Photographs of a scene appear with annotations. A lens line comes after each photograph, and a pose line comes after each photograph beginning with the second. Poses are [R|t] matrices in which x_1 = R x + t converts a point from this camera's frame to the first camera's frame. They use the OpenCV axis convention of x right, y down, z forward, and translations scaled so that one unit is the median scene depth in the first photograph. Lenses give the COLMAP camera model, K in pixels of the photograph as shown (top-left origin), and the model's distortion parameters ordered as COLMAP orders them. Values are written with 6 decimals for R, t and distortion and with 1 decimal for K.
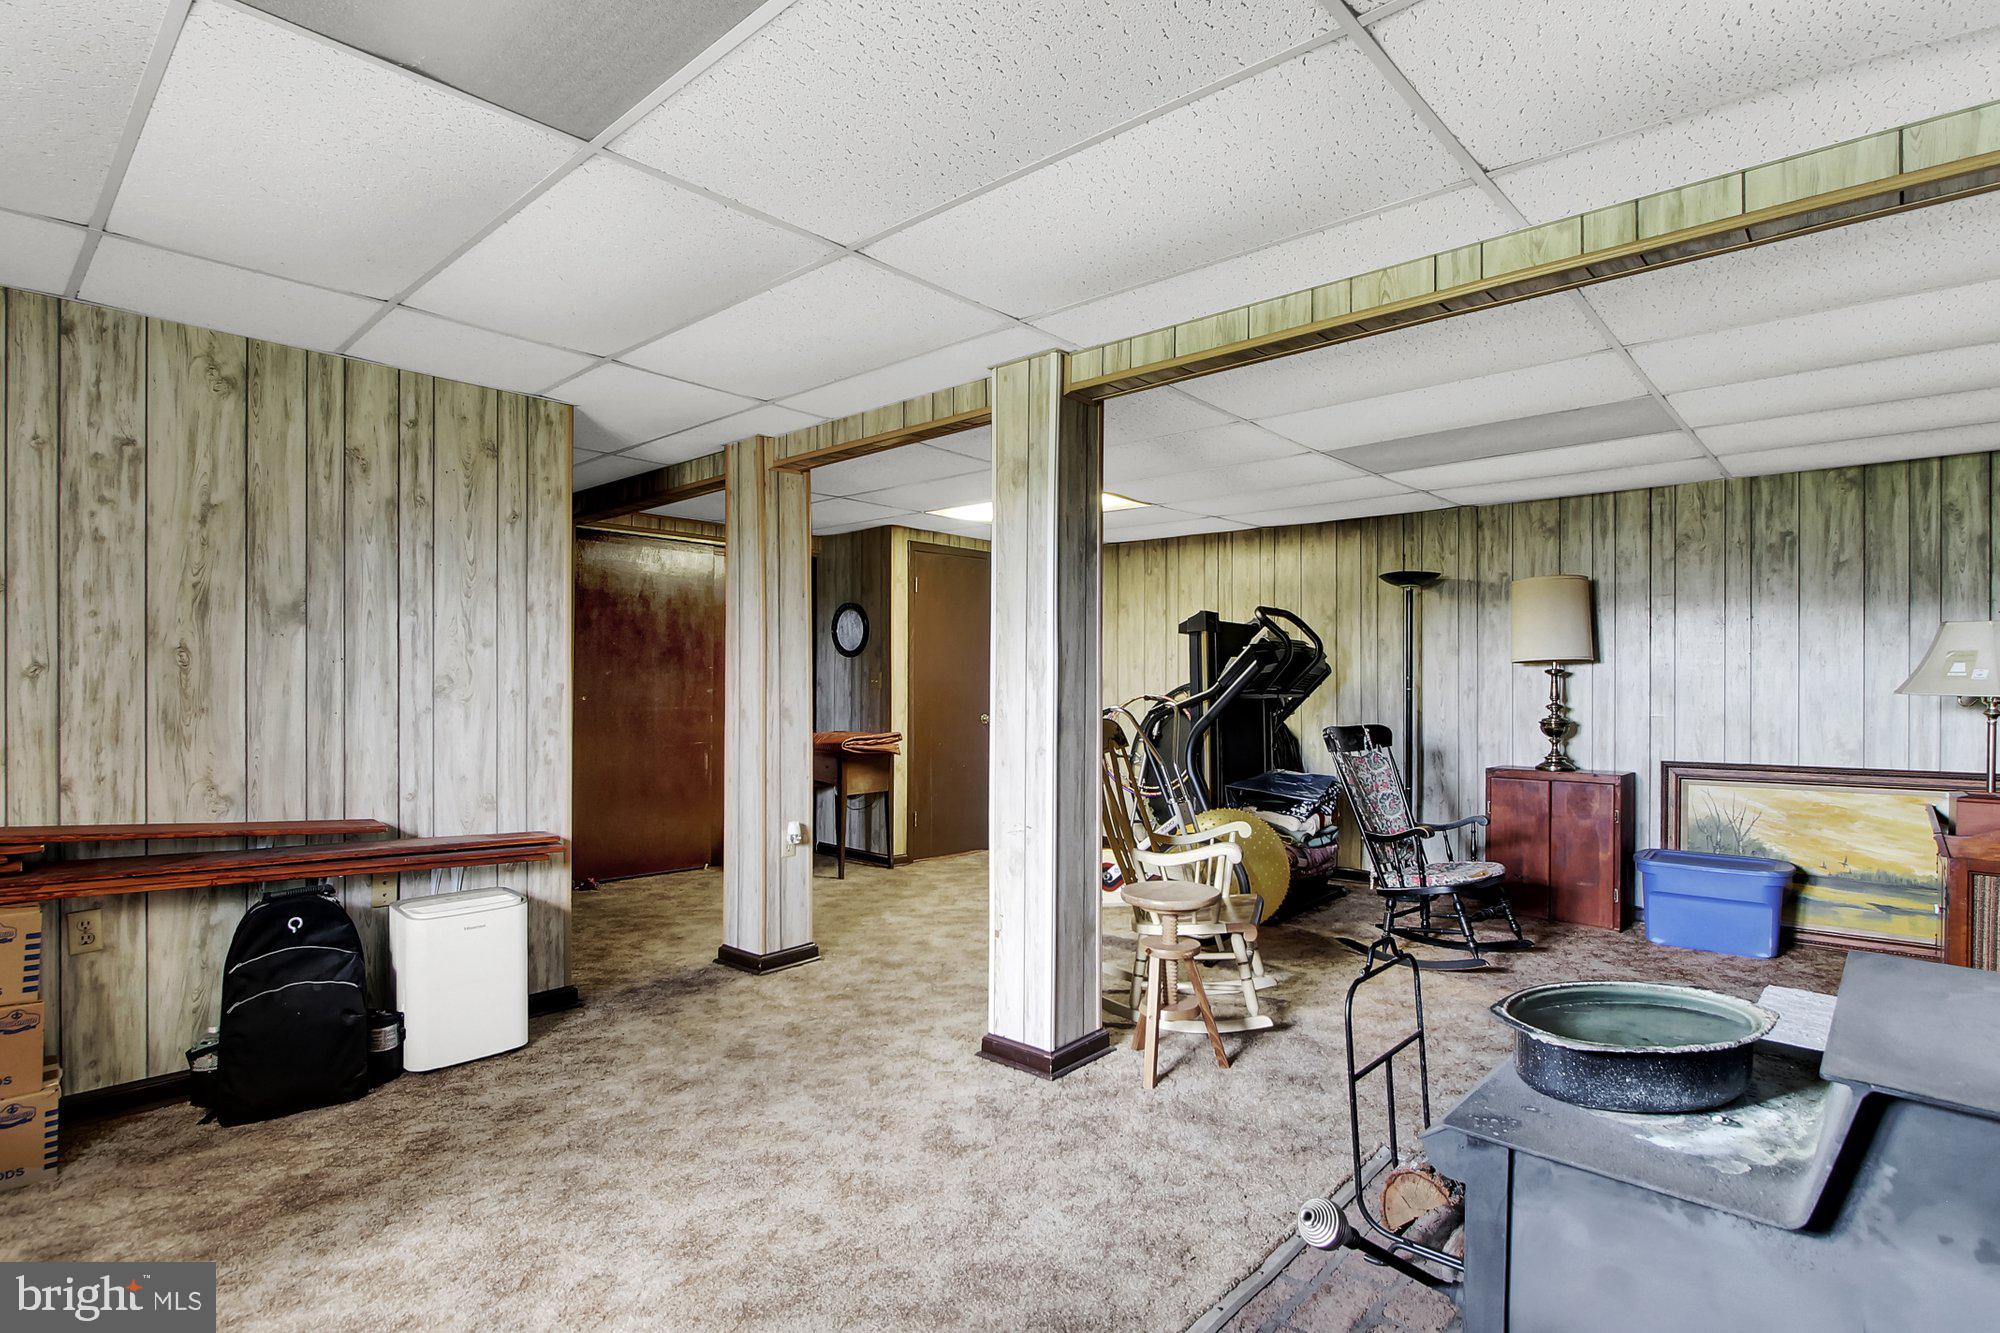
lens RADIAL K [[980.9, 0, 998.1], [0, 980.9, 683.0], [0, 0, 1]] dist [-0.017669, -0.000093]
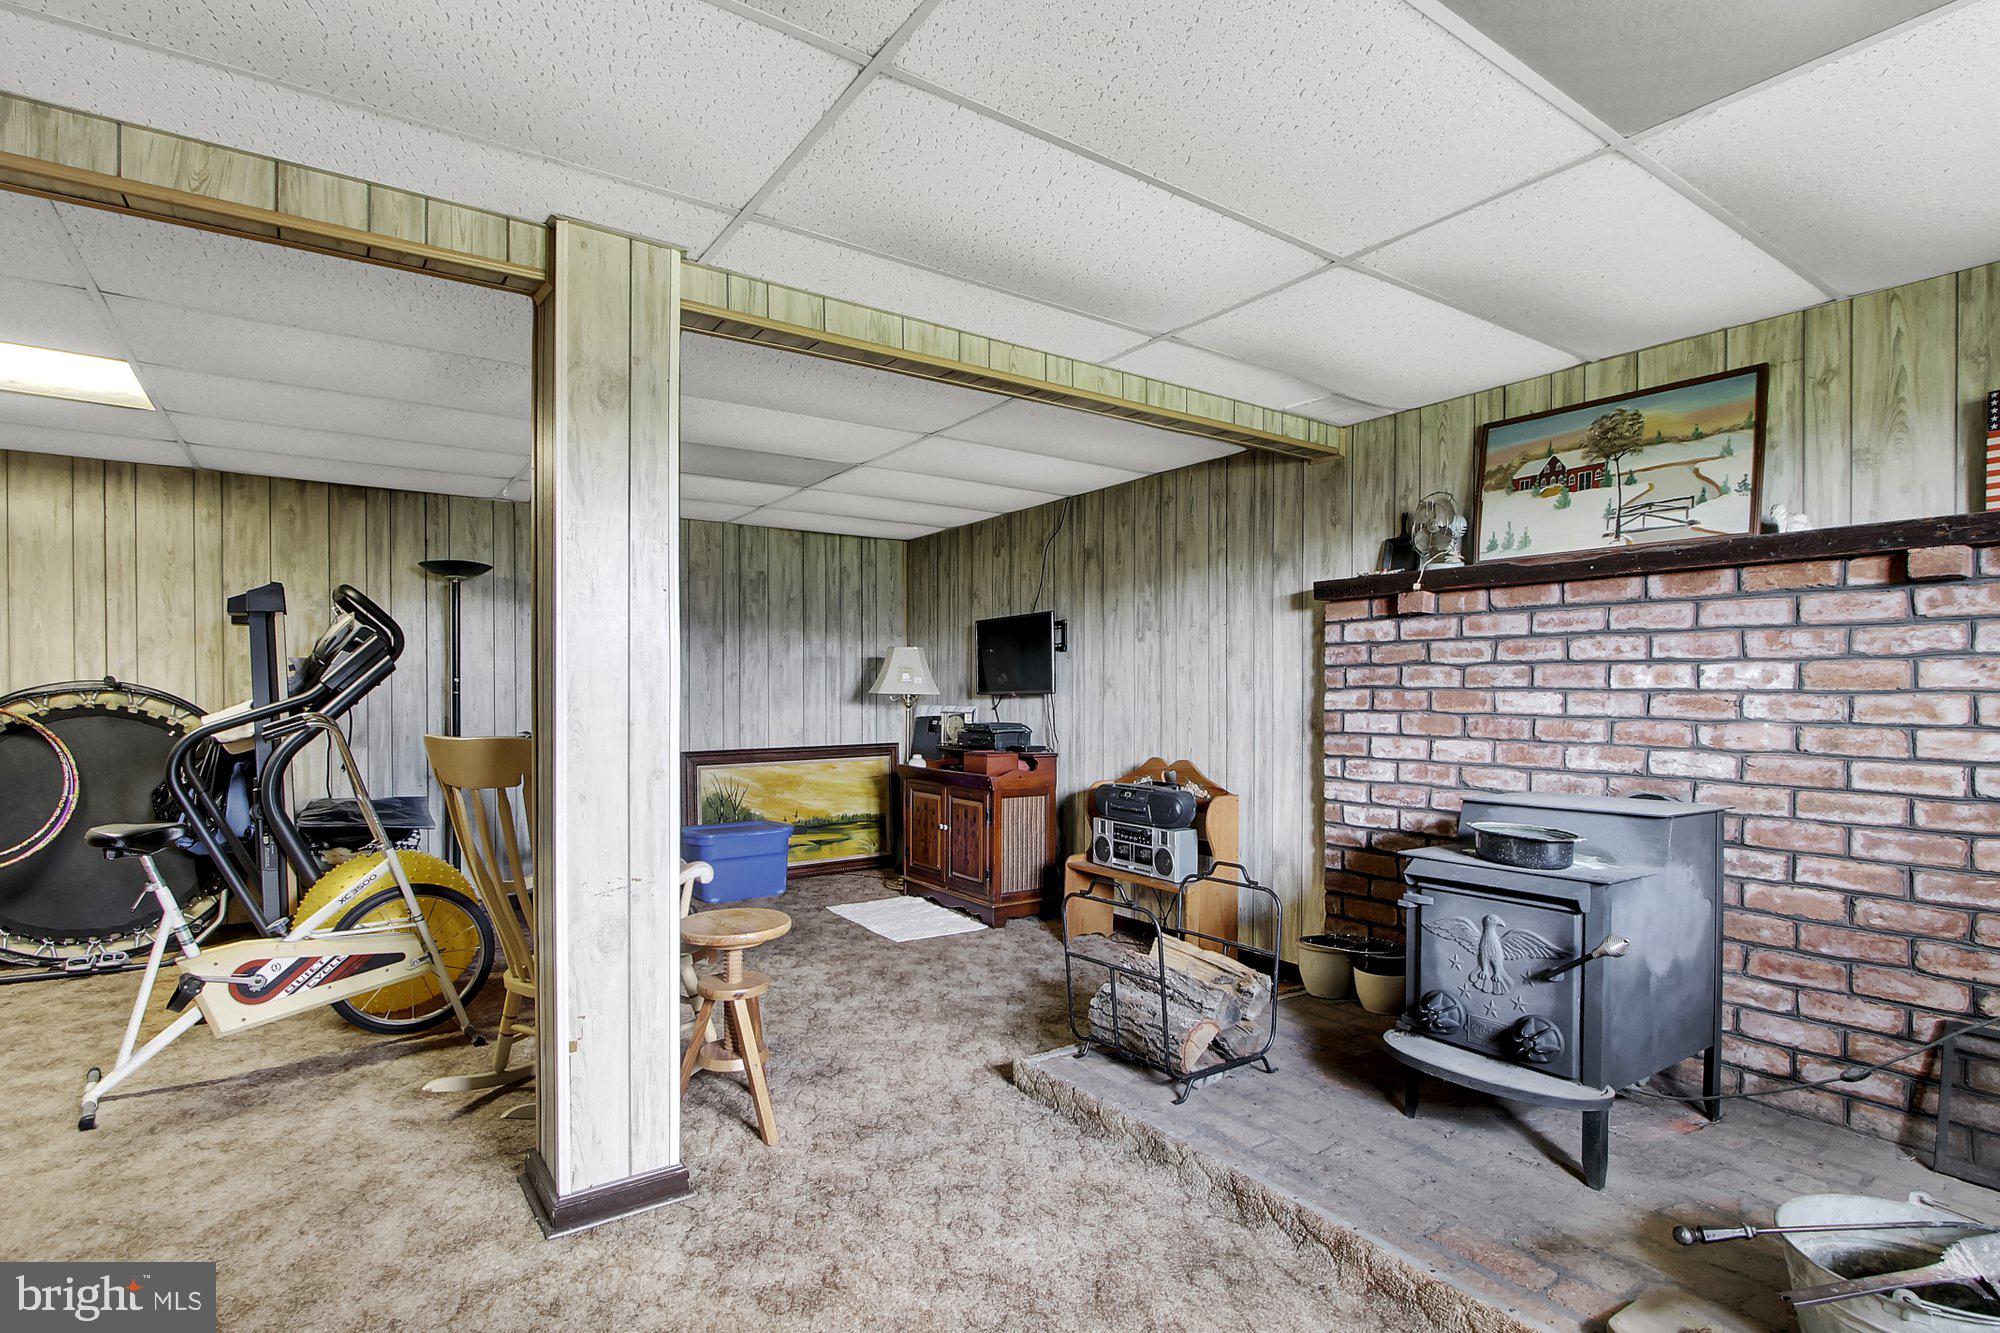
lens RADIAL K [[984.6, 0, 999.4], [0, 984.6, 695.8], [0, 0, 1]] dist [-0.001608, -0.000288]
pose [[0.227430, -0.008625, 0.973756, -0.456941], [0.000094, 0.999961, 0.008835, 0.001945], [-0.973794, -0.001918, 0.227422, 0.414391]]
